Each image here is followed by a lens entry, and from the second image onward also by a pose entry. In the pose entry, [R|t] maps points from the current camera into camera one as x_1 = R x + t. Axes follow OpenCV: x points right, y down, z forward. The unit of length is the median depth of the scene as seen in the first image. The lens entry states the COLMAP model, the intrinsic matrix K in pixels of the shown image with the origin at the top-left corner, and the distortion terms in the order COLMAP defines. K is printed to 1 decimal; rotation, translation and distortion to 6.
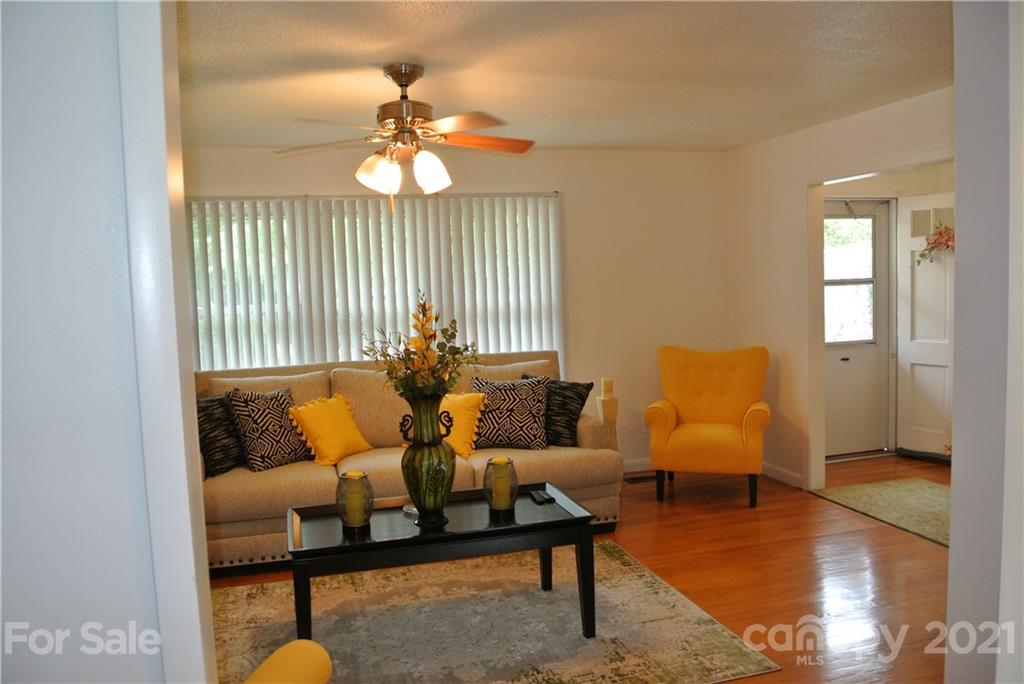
lens RADIAL K [[789.9, 0, 505.2], [0, 789.9, 339.4], [0, 0, 1]] dist [-0.080243, 0.020853]
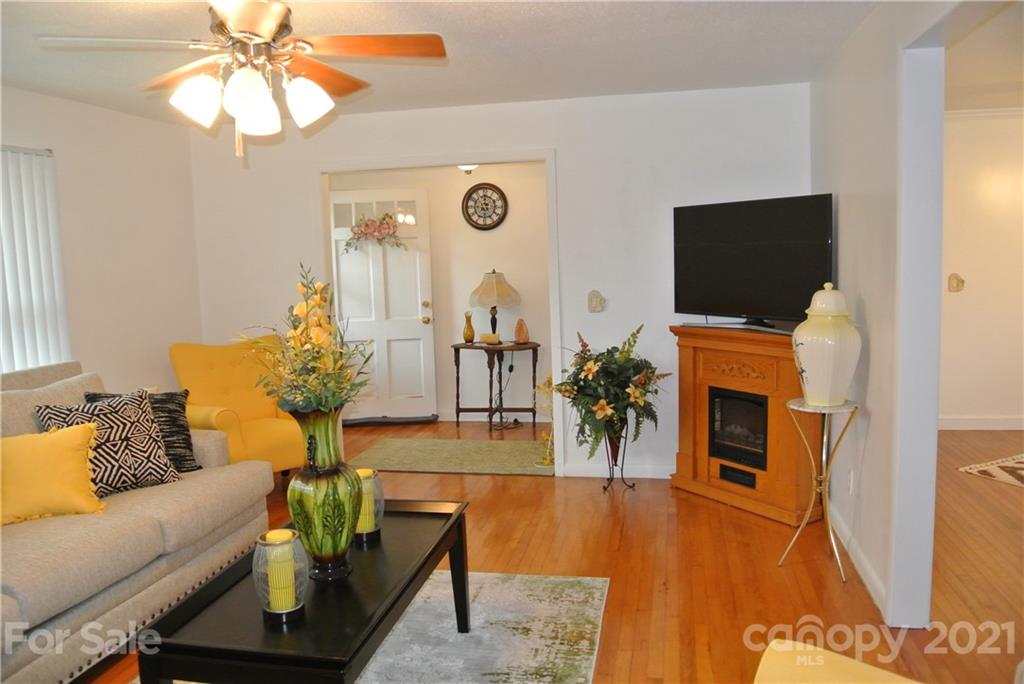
lens RADIAL K [[789.9, 0, 506.1], [0, 789.9, 340.2], [0, 0, 1]] dist [-0.080243, 0.020853]
pose [[0.467099, -0.082594, 0.880339, -0.463244], [0.083360, 0.995307, 0.049151, -0.009140], [-0.880267, 0.050427, 0.471791, 0.337233]]
